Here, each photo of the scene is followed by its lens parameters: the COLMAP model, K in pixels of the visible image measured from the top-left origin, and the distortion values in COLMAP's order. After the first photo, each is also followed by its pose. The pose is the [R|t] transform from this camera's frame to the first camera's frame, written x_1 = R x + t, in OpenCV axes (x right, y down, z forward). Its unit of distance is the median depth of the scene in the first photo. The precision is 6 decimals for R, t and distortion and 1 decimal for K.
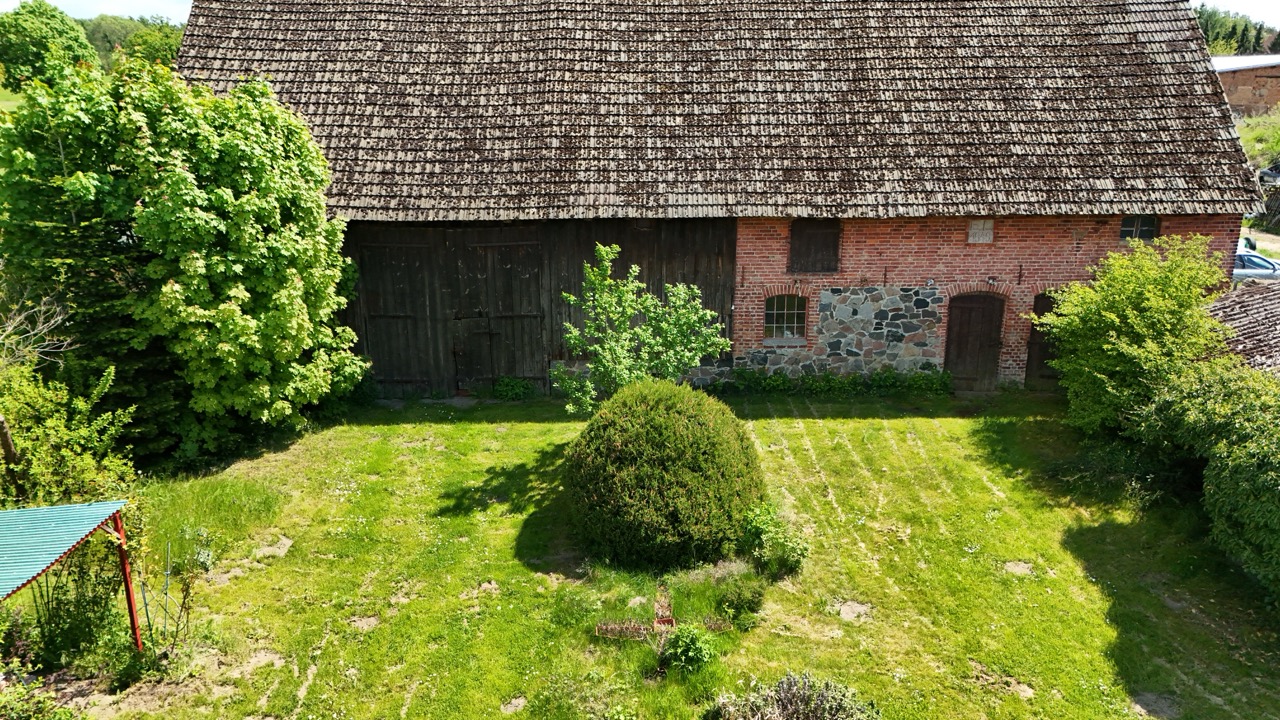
lens RADIAL K [[944.1, 0, 641.4], [0, 944.1, 357.4], [0, 0, 1]] dist [0.100703, -0.127071]
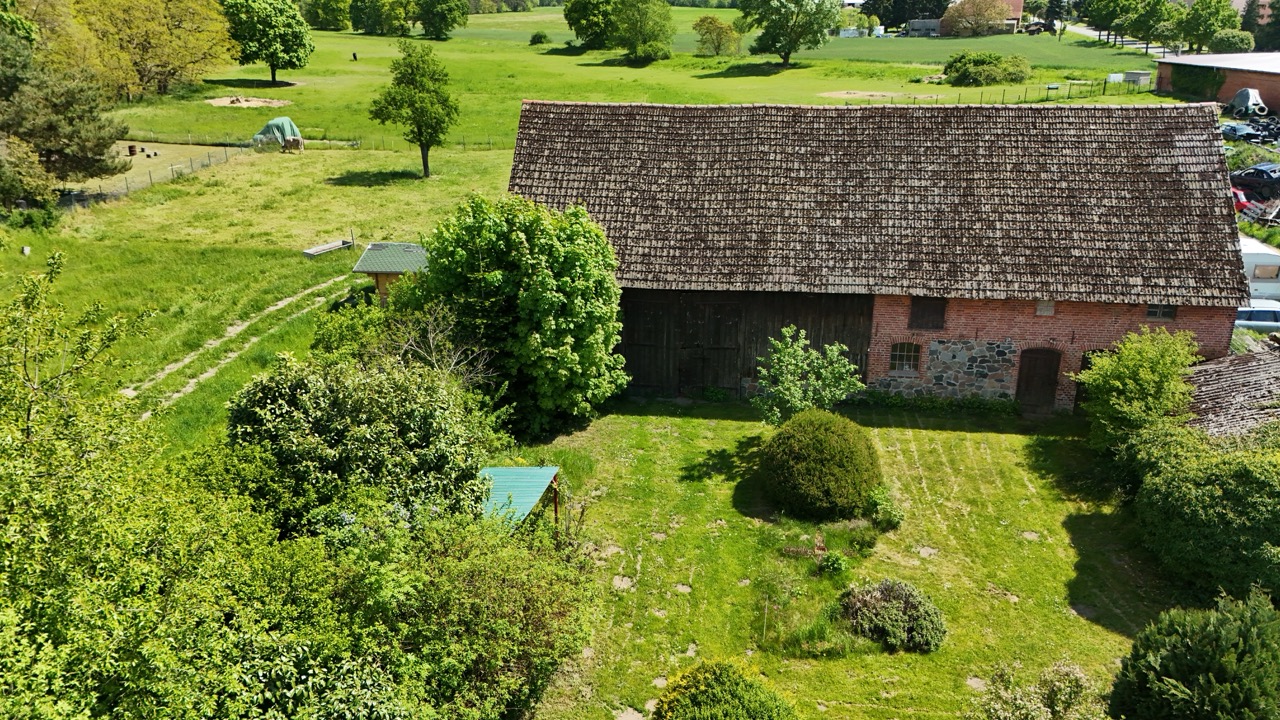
lens RADIAL K [[944.1, 0, 641.4], [0, 944.1, 357.4], [0, 0, 1]] dist [0.100703, -0.127071]
pose [[0.989723, 0.049851, -0.134030, -0.058913], [-0.041360, 0.997001, 0.065405, -0.129769], [0.136888, -0.059190, 0.988817, -0.552968]]
